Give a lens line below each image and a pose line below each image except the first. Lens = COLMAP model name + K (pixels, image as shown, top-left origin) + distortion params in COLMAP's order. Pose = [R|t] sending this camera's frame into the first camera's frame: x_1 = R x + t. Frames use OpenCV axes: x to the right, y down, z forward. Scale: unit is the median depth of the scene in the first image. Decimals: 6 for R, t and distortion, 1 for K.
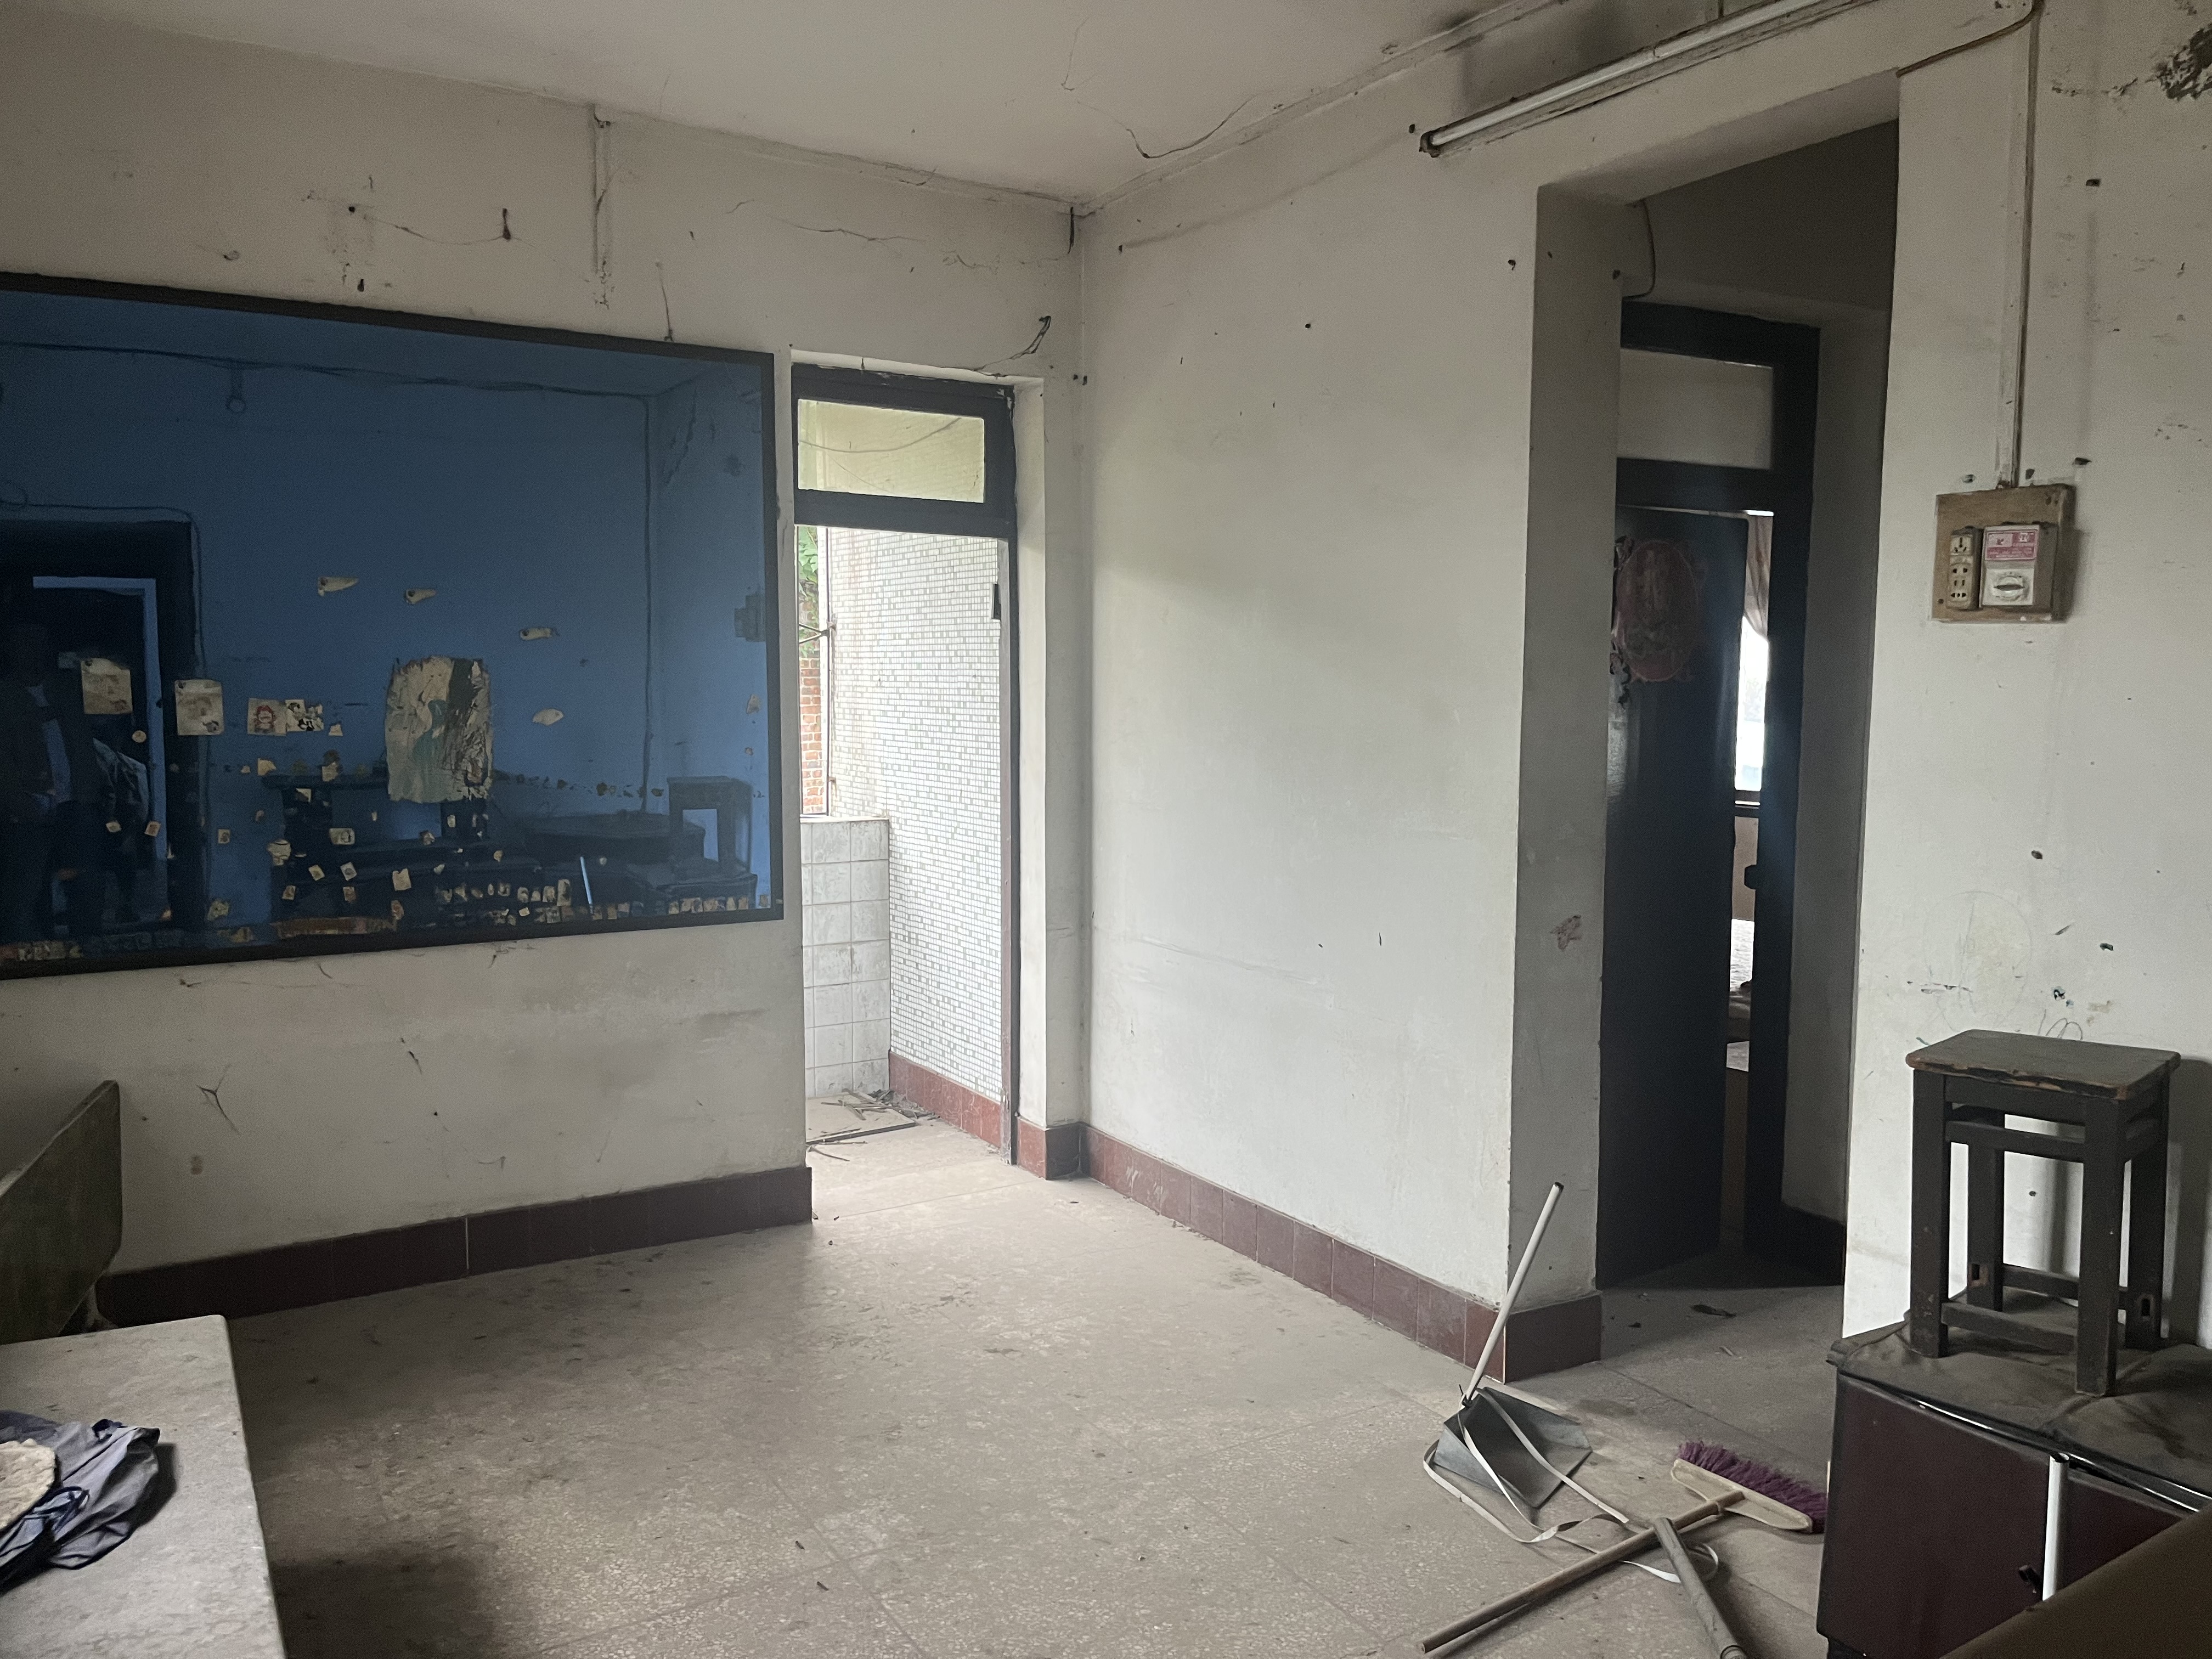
lens RADIAL K [[1688.6, 0, 1097.9], [0, 1688.6, 840.7], [0, 0, 1]] dist [0.055293, -0.065587]
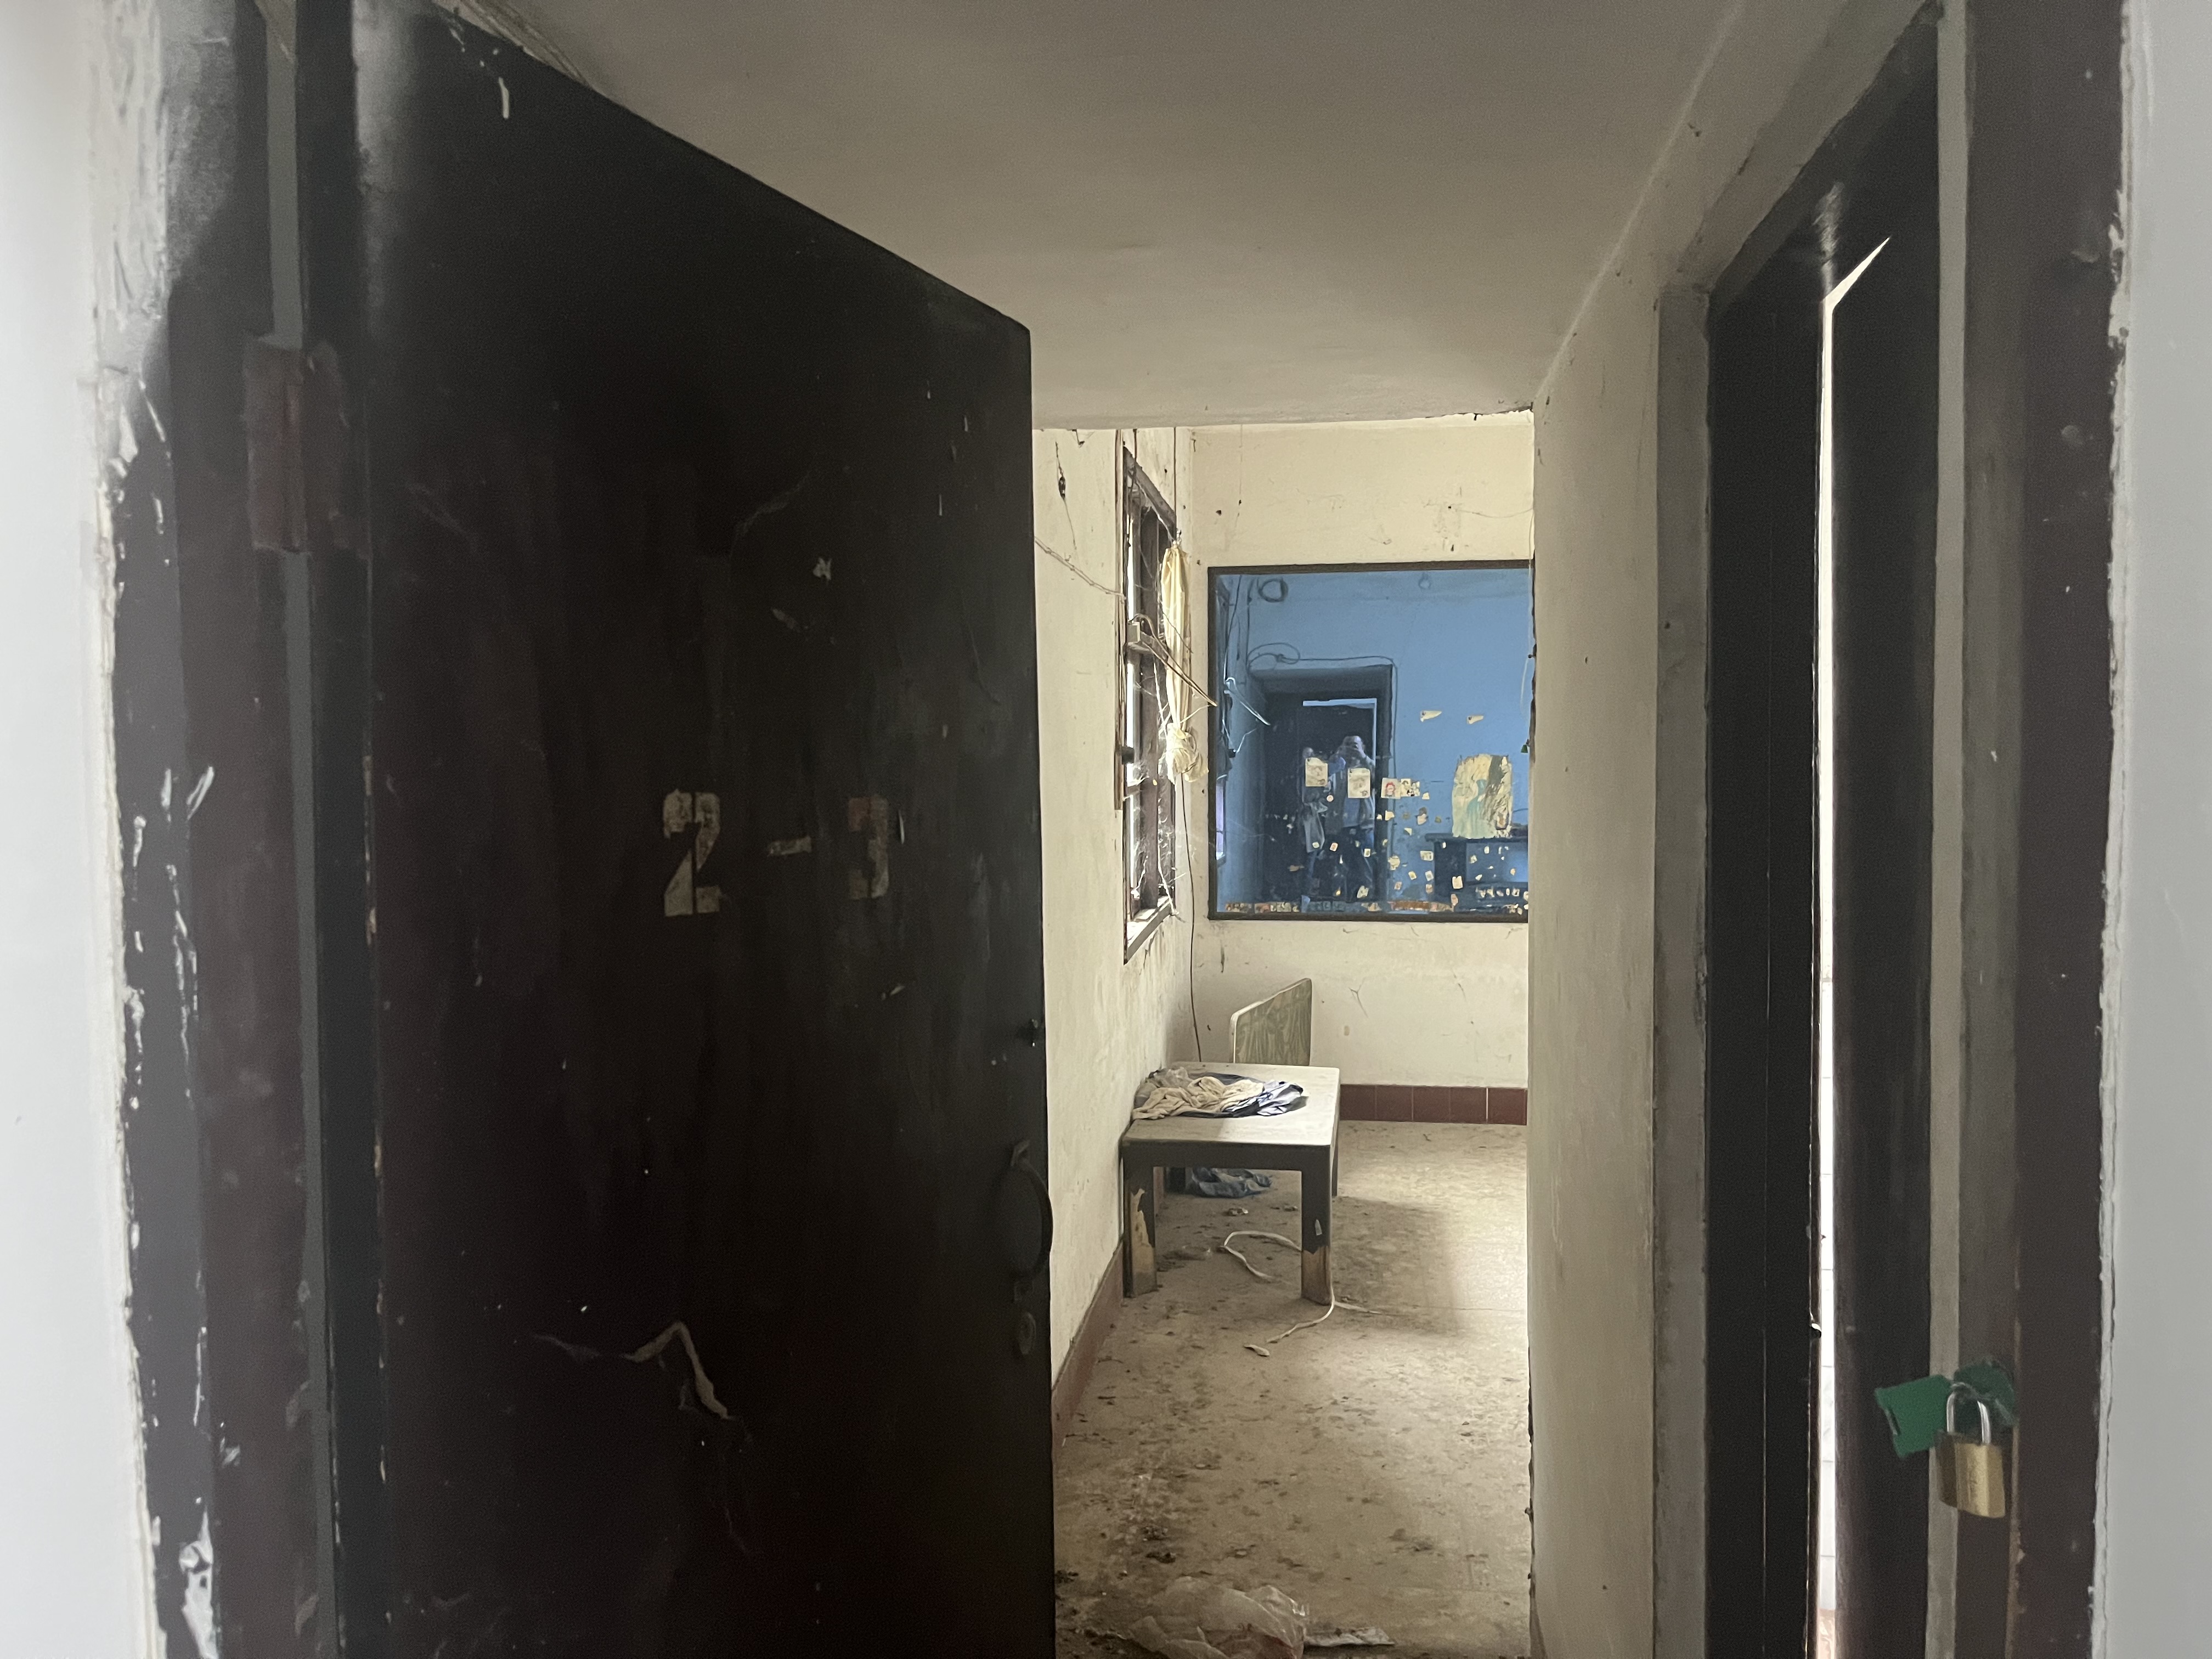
lens RADIAL K [[1688.6, 0, 1097.9], [0, 1688.6, 840.7], [0, 0, 1]] dist [0.055293, -0.065587]
pose [[0.774027, 0.024018, -0.632697, 0.397997], [-0.056881, 0.997877, -0.031706, 0.055998], [0.630592, 0.060529, 0.773750, -0.569984]]
